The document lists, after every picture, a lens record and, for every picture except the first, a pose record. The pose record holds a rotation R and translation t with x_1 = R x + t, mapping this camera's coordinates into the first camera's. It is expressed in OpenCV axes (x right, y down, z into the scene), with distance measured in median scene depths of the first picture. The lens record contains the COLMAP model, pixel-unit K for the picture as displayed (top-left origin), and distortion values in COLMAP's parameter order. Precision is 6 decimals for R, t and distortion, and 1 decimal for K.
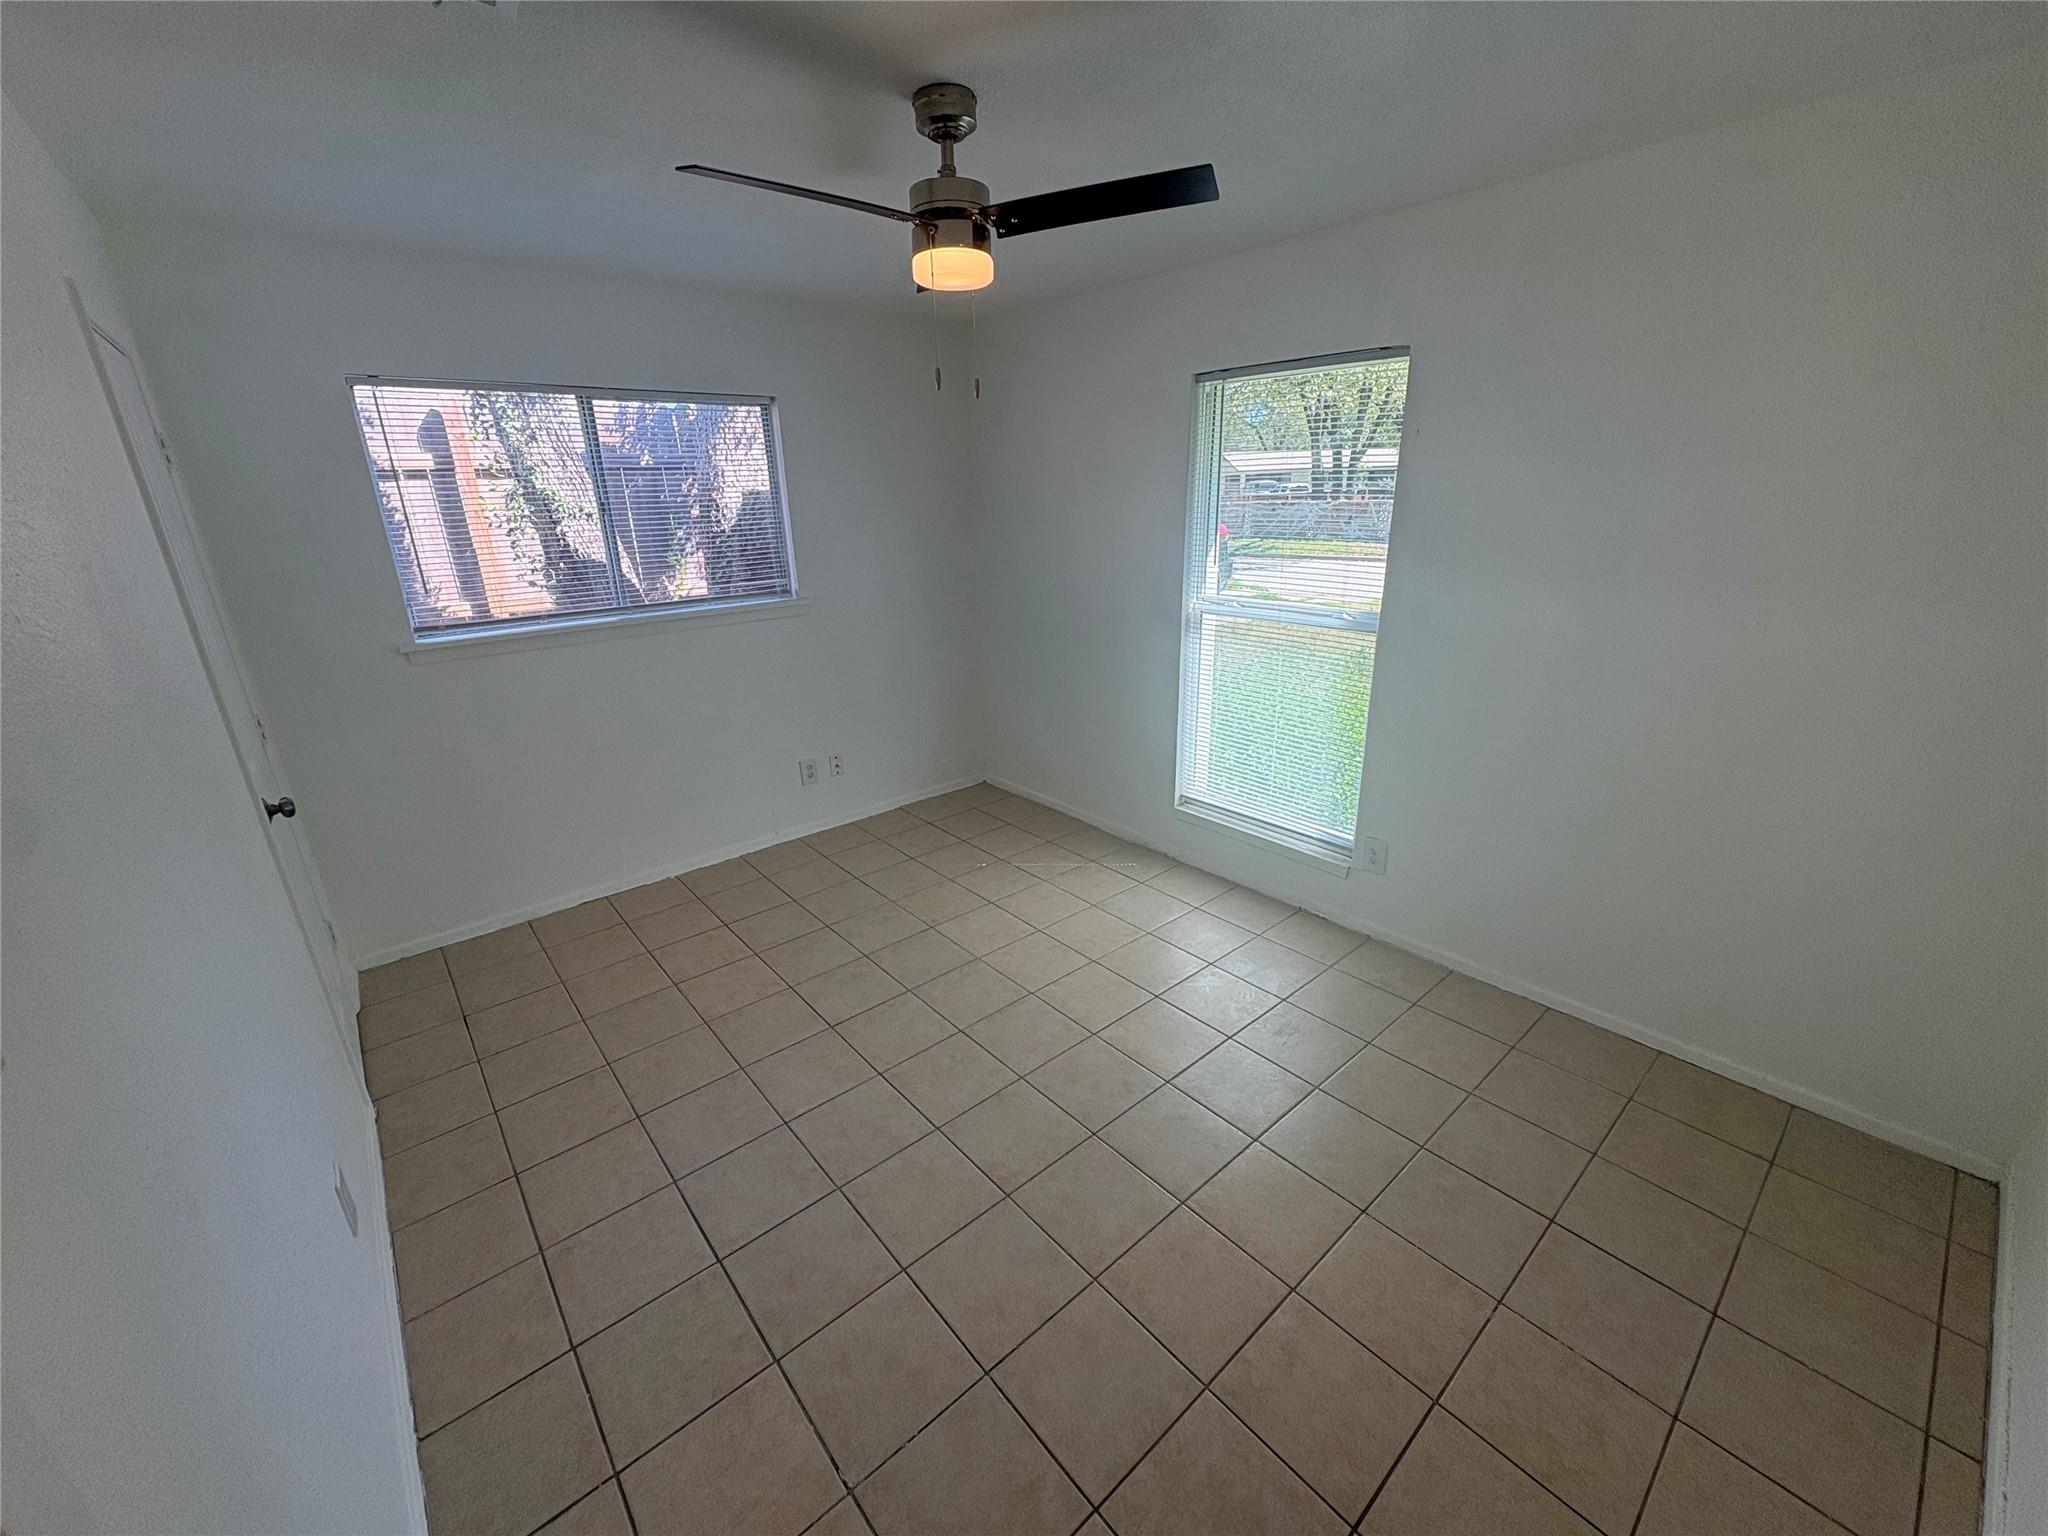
lens RADIAL K [[809.5, 0, 1022.4], [0, 809.5, 771.9], [0, 0, 1]] dist [-0.001931, -0.000335]
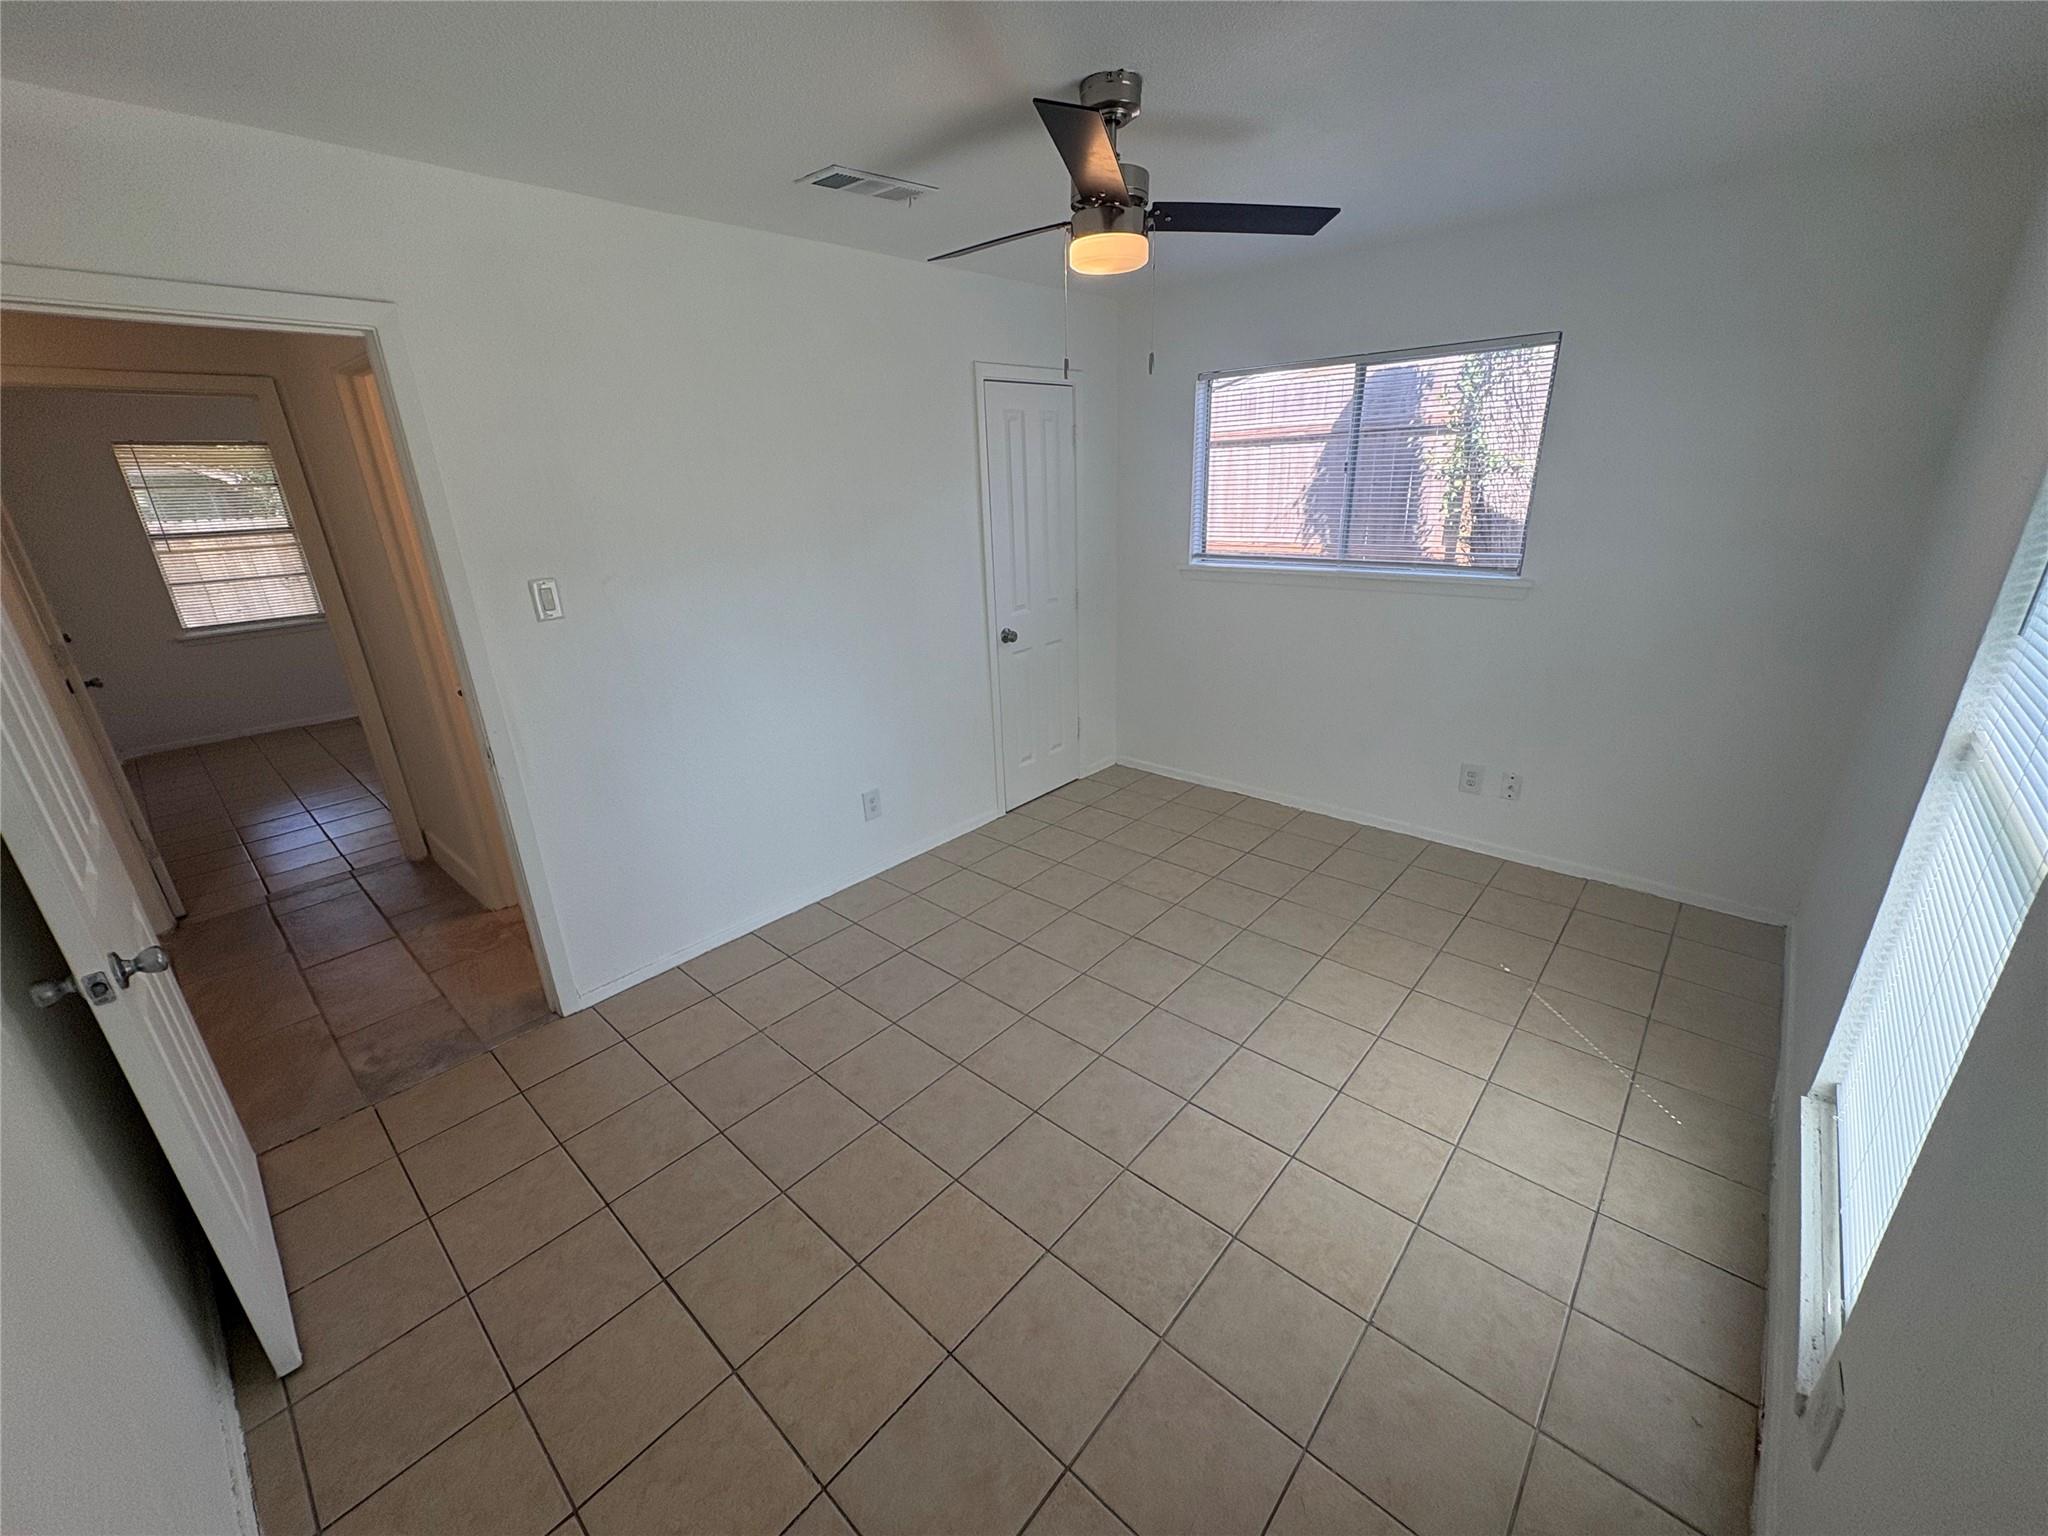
lens RADIAL K [[809.5, 0, 1022.4], [0, 809.5, 771.9], [0, 0, 1]] dist [-0.001931, -0.000335]
pose [[0.132686, 0.363559, -0.922073, 0.600585], [-0.296052, 0.902367, 0.313187, -0.174564], [0.945911, 0.231426, 0.227364, 0.449993]]
